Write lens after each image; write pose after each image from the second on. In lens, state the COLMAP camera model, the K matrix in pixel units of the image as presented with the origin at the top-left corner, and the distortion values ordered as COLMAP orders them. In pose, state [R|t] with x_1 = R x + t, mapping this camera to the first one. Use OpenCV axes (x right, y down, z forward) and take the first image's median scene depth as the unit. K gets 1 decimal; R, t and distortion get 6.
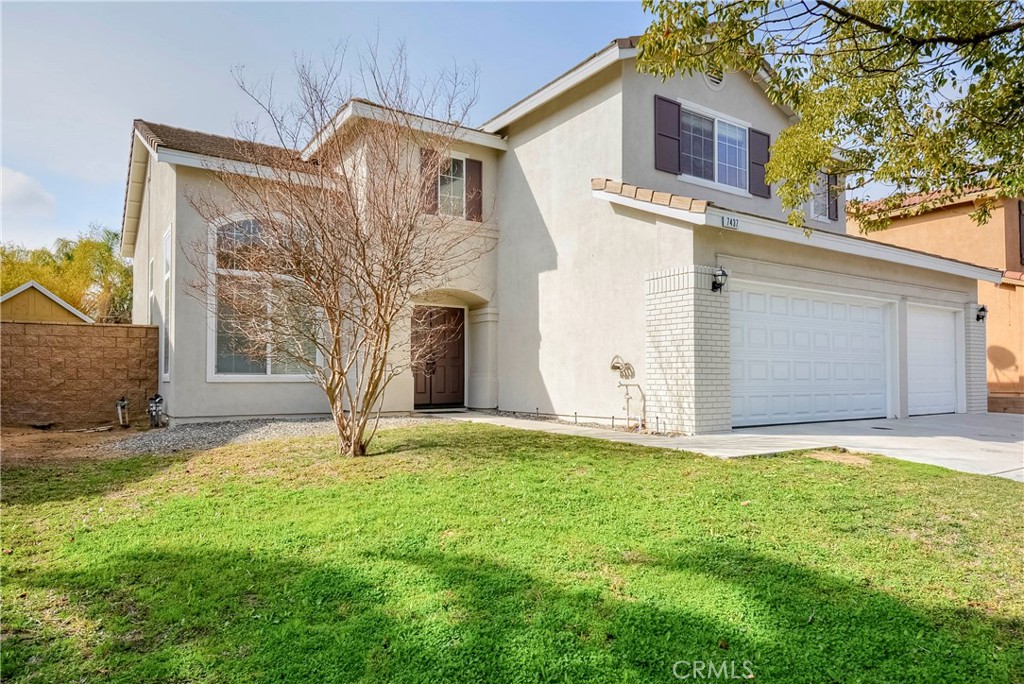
lens RADIAL K [[639.8, 0, 532.5], [0, 639.8, 372.6], [0, 0, 1]] dist [0.004611, 0.000018]
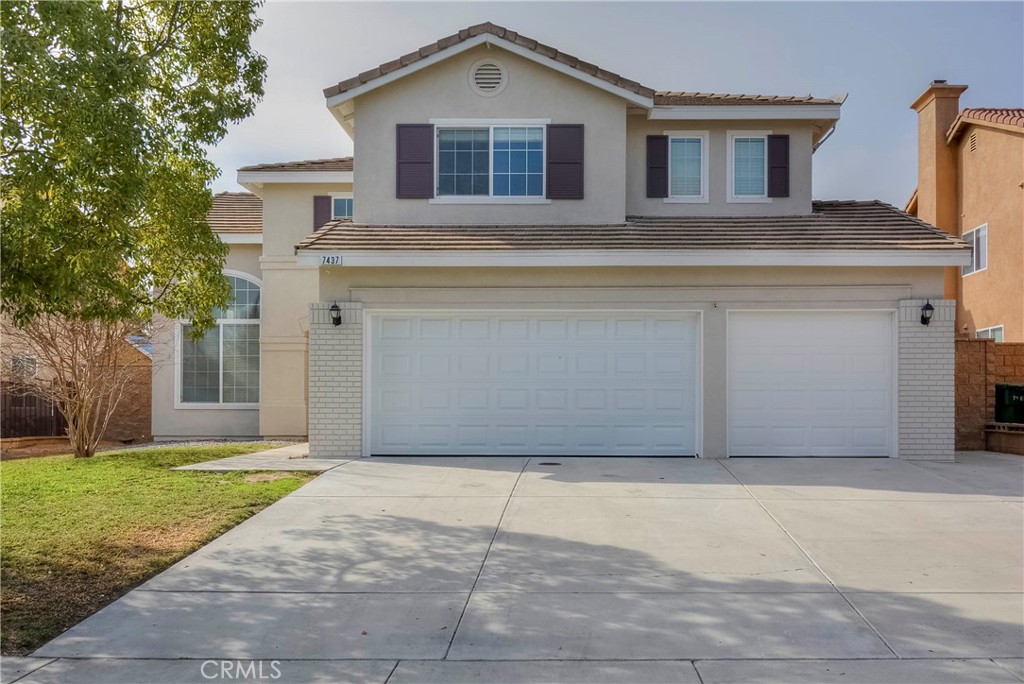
lens RADIAL K [[829.6, 0, 534.2], [0, 829.6, 415.0], [0, 0, 1]] dist [-0.013727, -0.001160]
pose [[0.836678, 0.006761, -0.547653, 0.969649], [0.005822, 0.999758, 0.021237, -0.003691], [0.547664, -0.020957, 0.836436, 0.019557]]
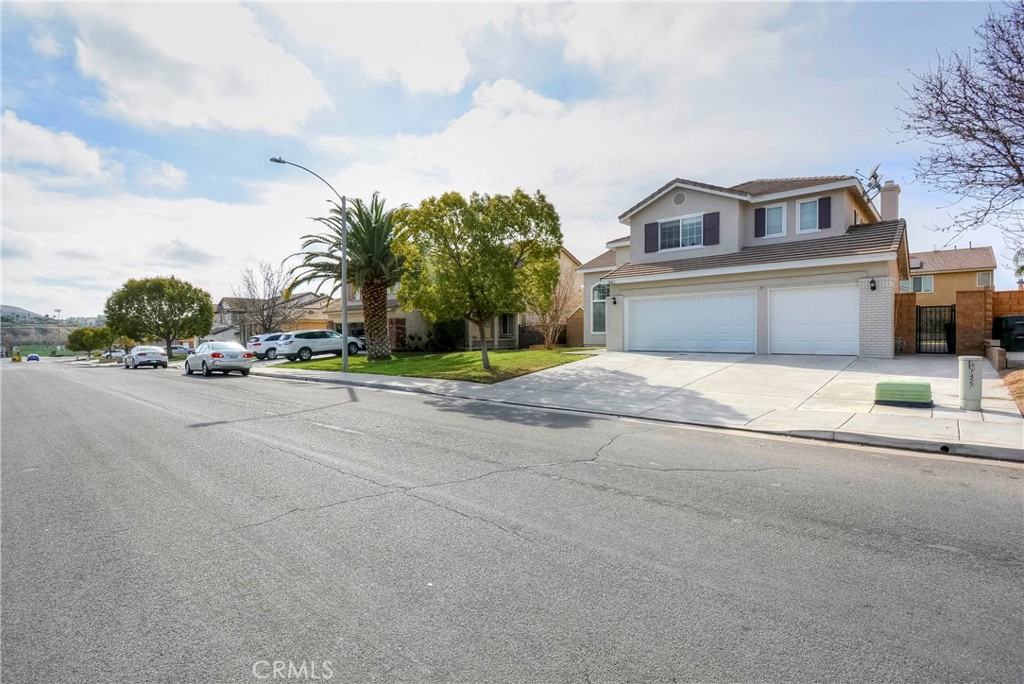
lens RADIAL K [[468.7, 0, 513.0], [0, 468.7, 340.5], [0, 0, 1]] dist [-0.026409, -0.001262]
pose [[0.261586, 0.011180, -0.965115, 1.691681], [0.019748, 0.999662, 0.016932, -0.002904], [0.964978, -0.023488, 0.261276, -0.024847]]
